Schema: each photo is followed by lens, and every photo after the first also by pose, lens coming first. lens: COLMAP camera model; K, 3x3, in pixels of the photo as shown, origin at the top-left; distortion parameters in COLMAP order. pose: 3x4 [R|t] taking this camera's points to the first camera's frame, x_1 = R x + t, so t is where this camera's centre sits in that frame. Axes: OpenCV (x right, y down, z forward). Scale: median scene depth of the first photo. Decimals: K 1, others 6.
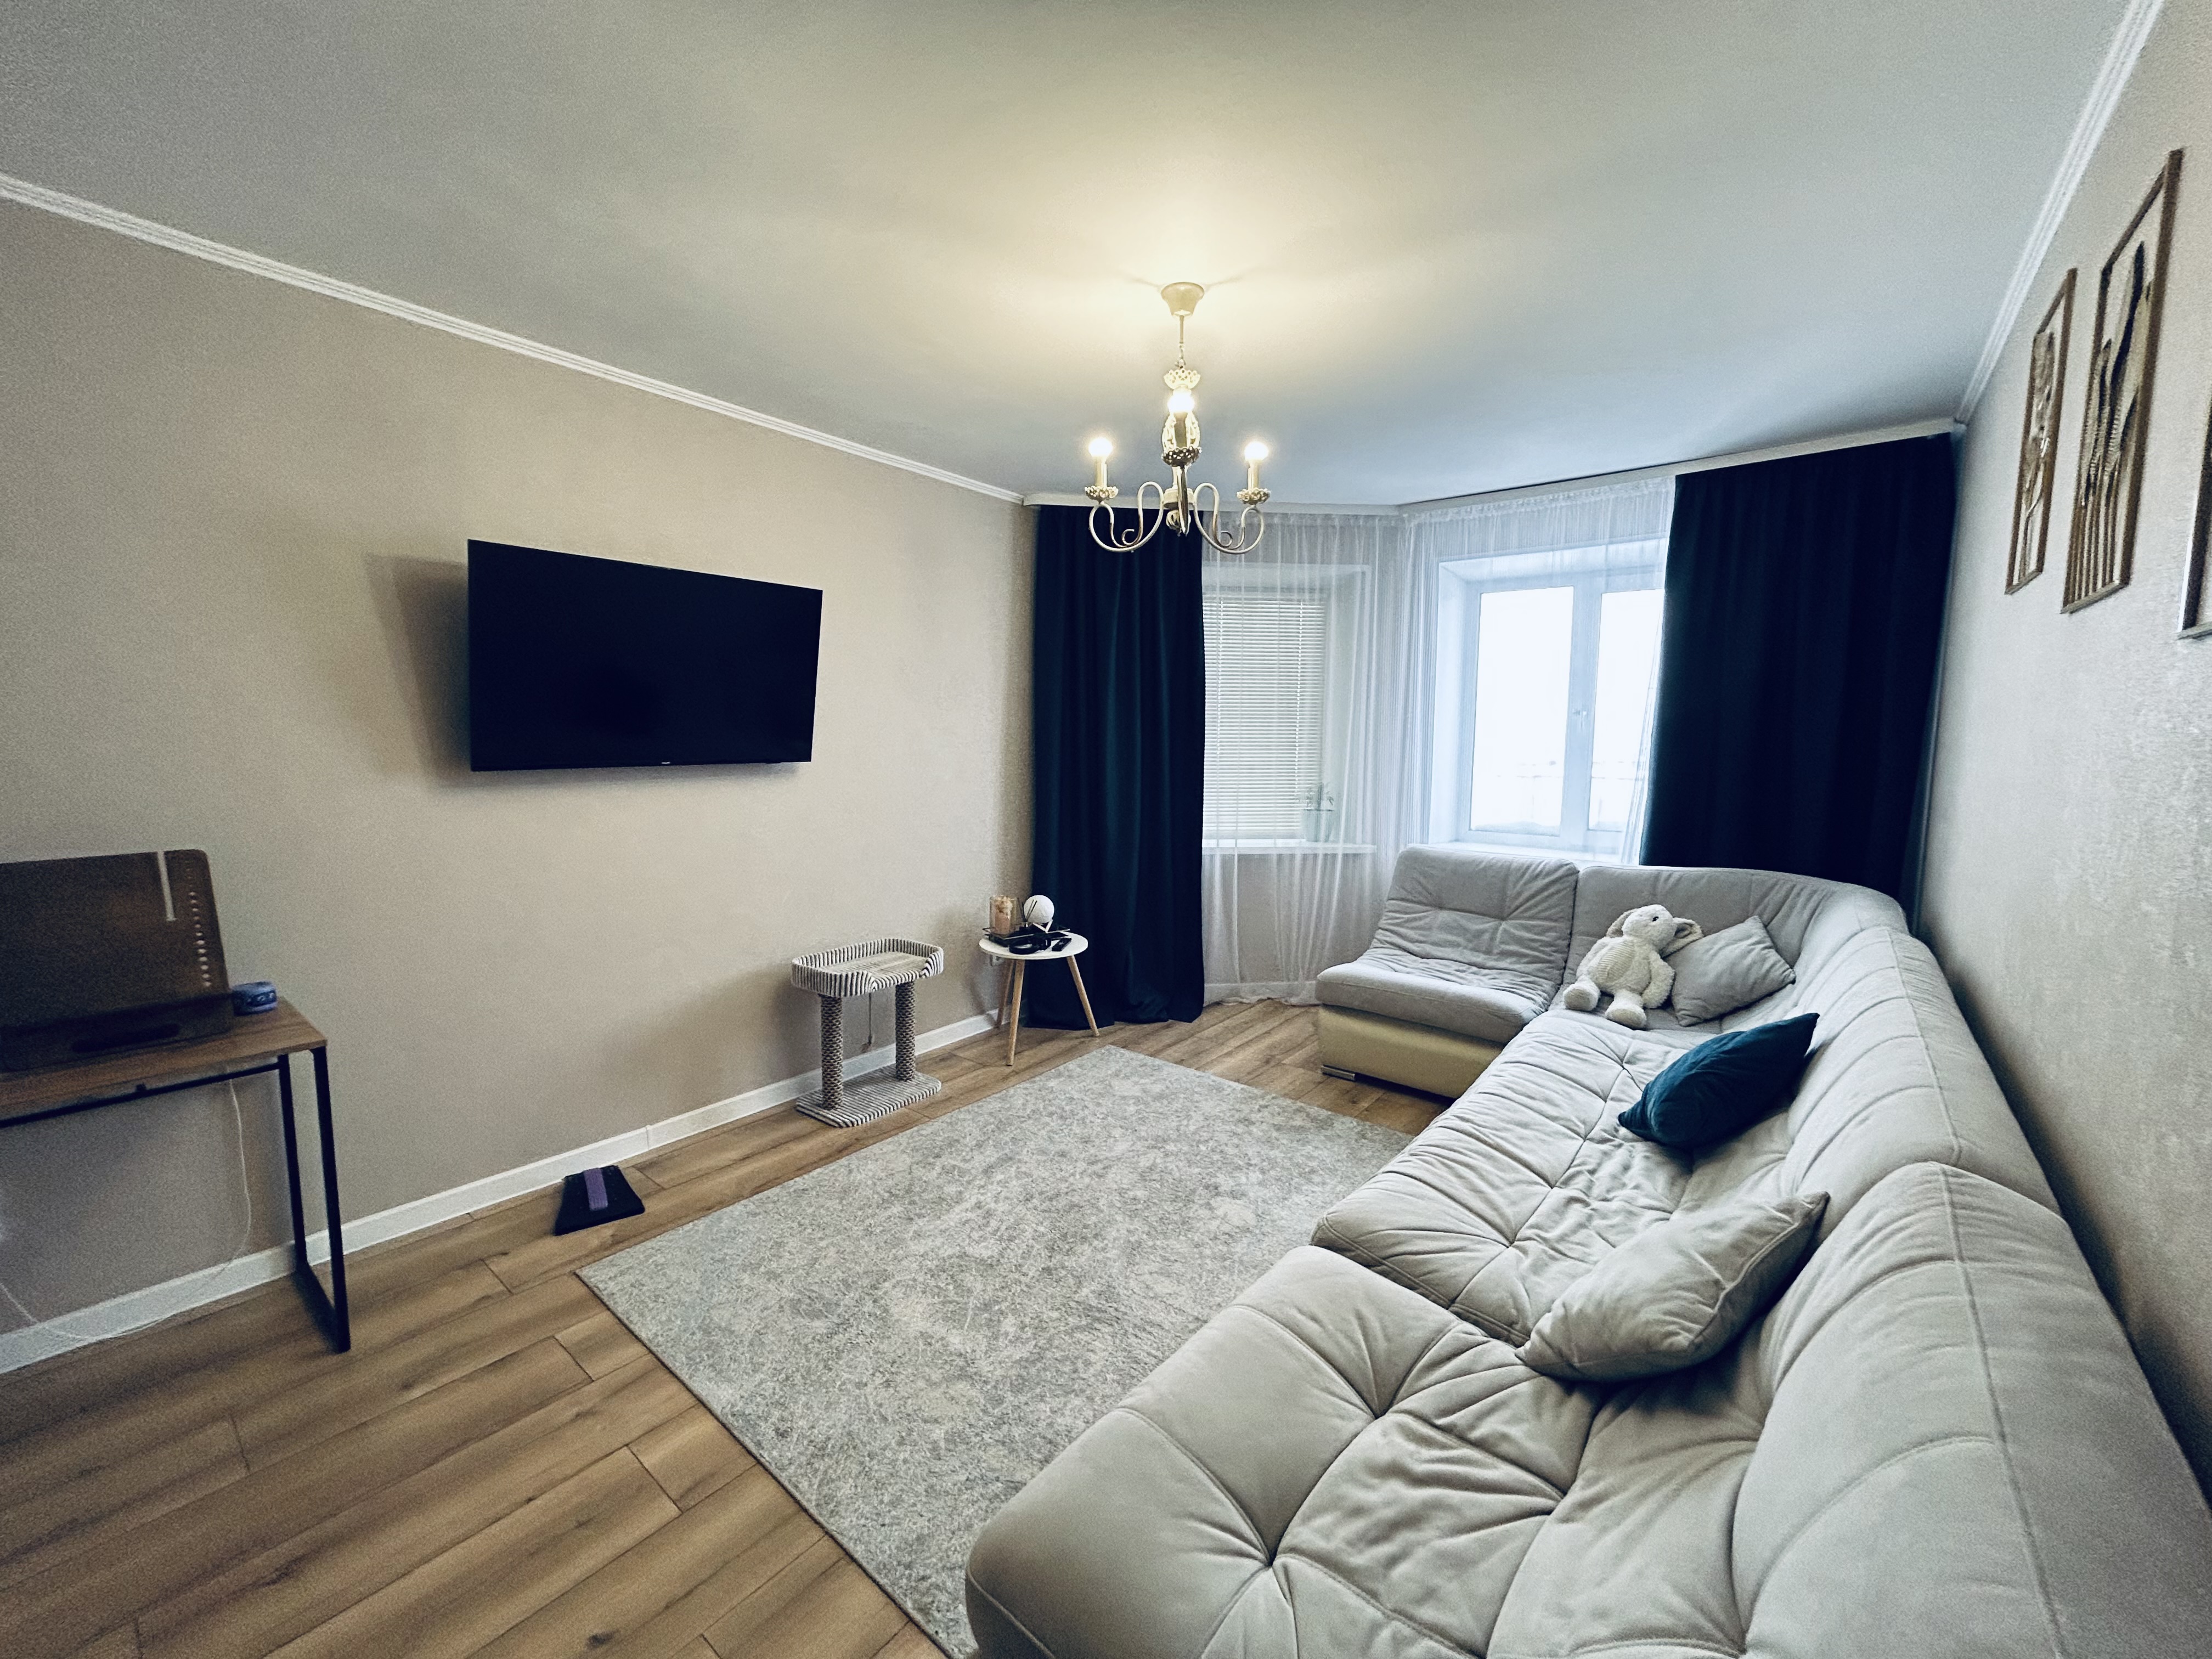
lens RADIAL K [[878.6, 0, 1110.8], [0, 878.6, 821.0], [0, 0, 1]] dist [-0.003701, -0.000007]
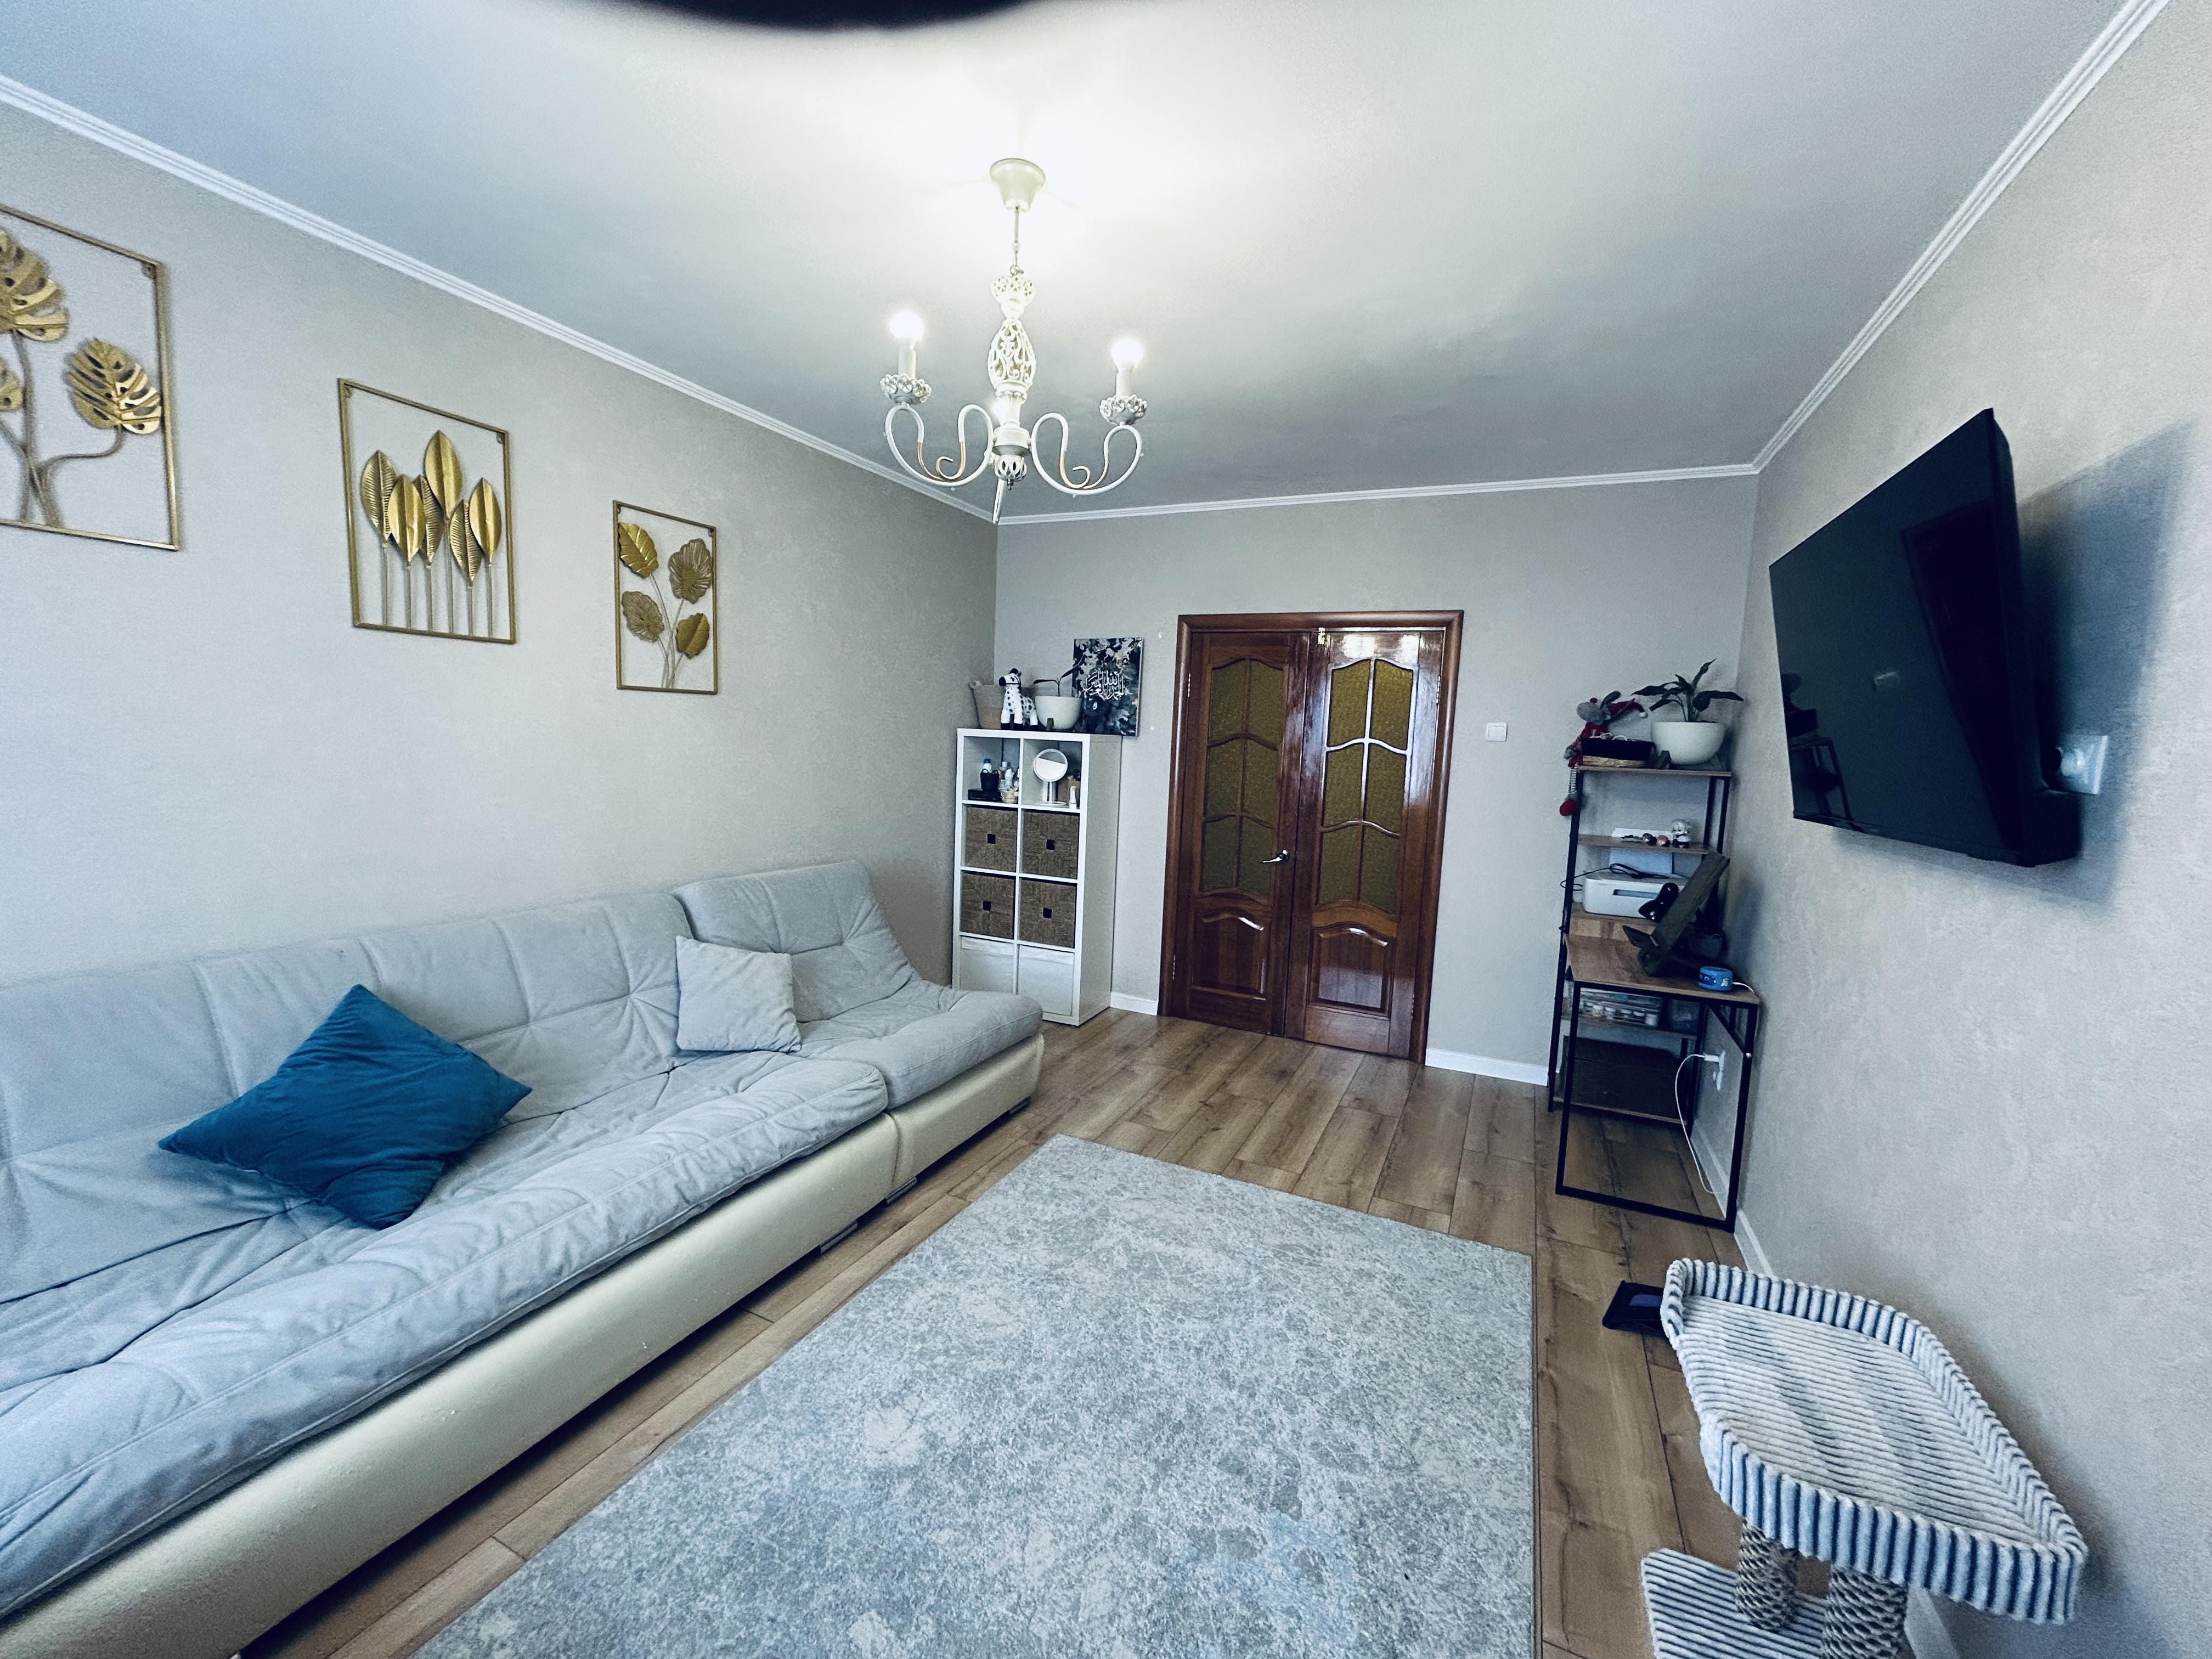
lens RADIAL K [[878.6, 0, 1109.5], [0, 878.6, 832.7], [0, 0, 1]] dist [-0.003701, -0.000007]
pose [[-0.970642, -0.017604, -0.239886, 0.121119], [-0.067277, 0.977382, 0.200493, -0.131851], [0.230930, 0.210745, -0.949872, 1.281083]]
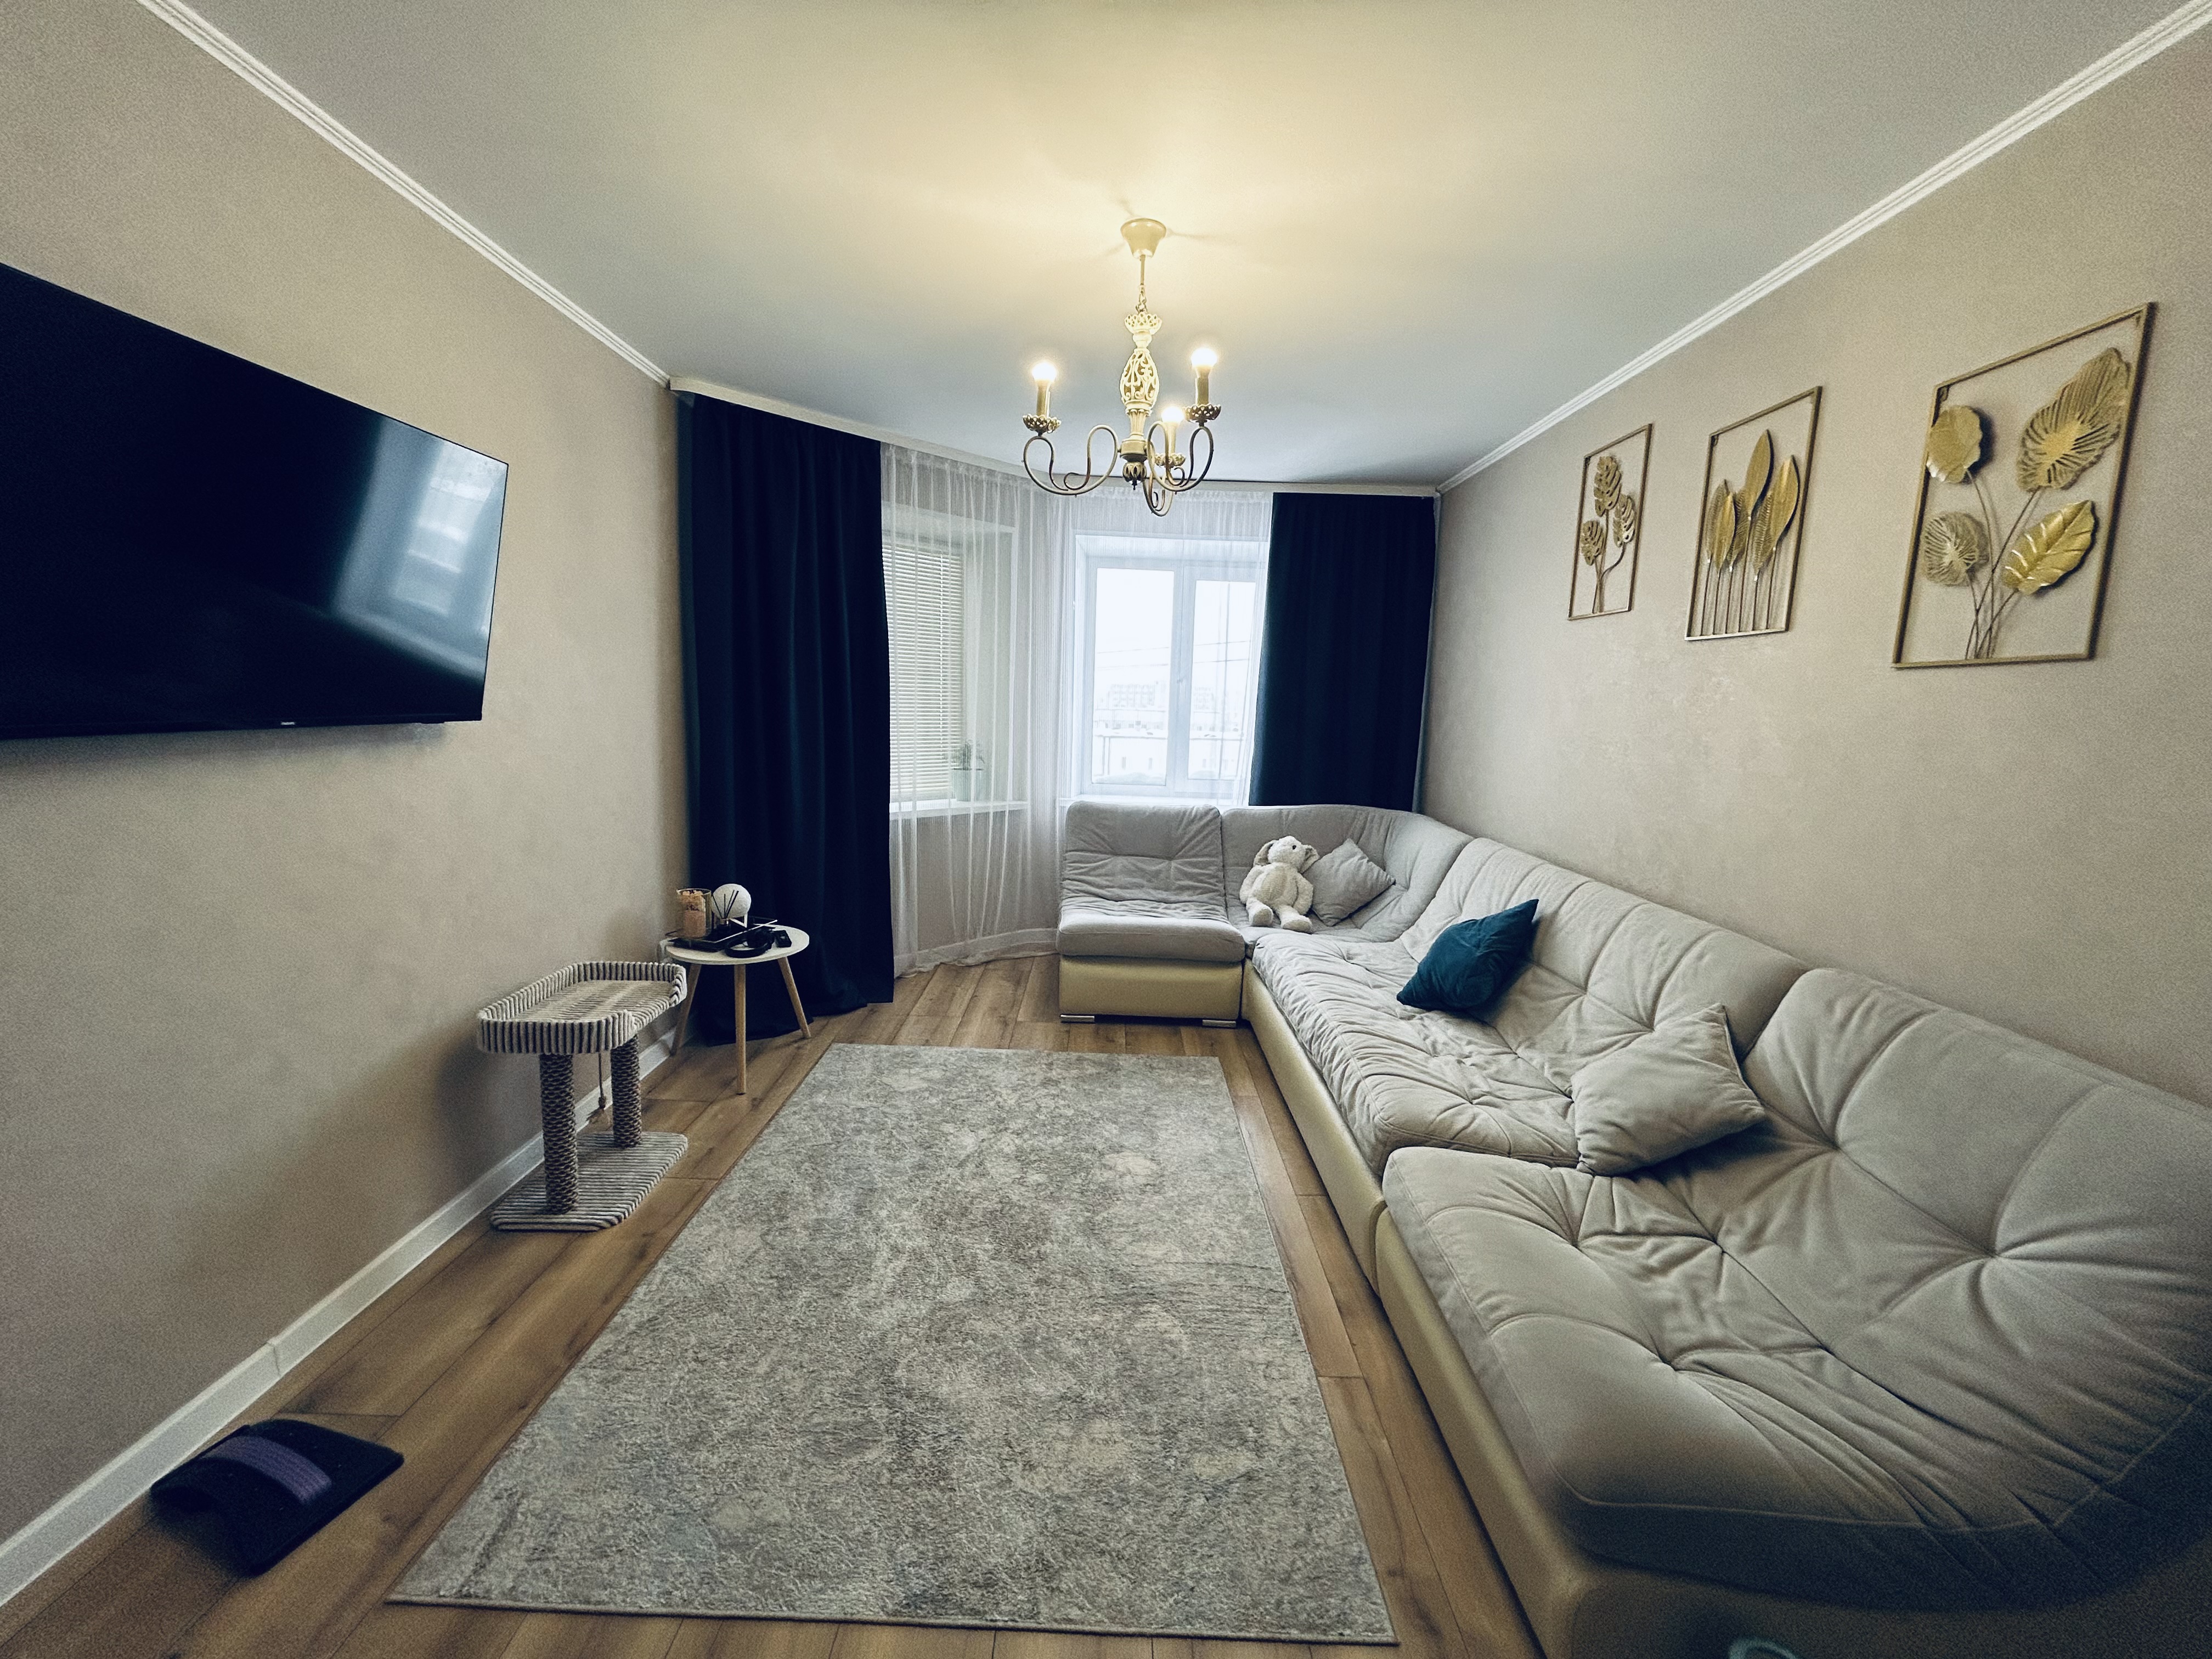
lens RADIAL K [[878.6, 0, 1101.4], [0, 878.6, 822.5], [0, 0, 1]] dist [-0.003701, -0.000007]
pose [[0.778718, -0.067380, 0.623746, -0.404226], [0.033609, 0.997269, 0.065771, -0.018422], [-0.626474, -0.030253, 0.778855, 0.186336]]
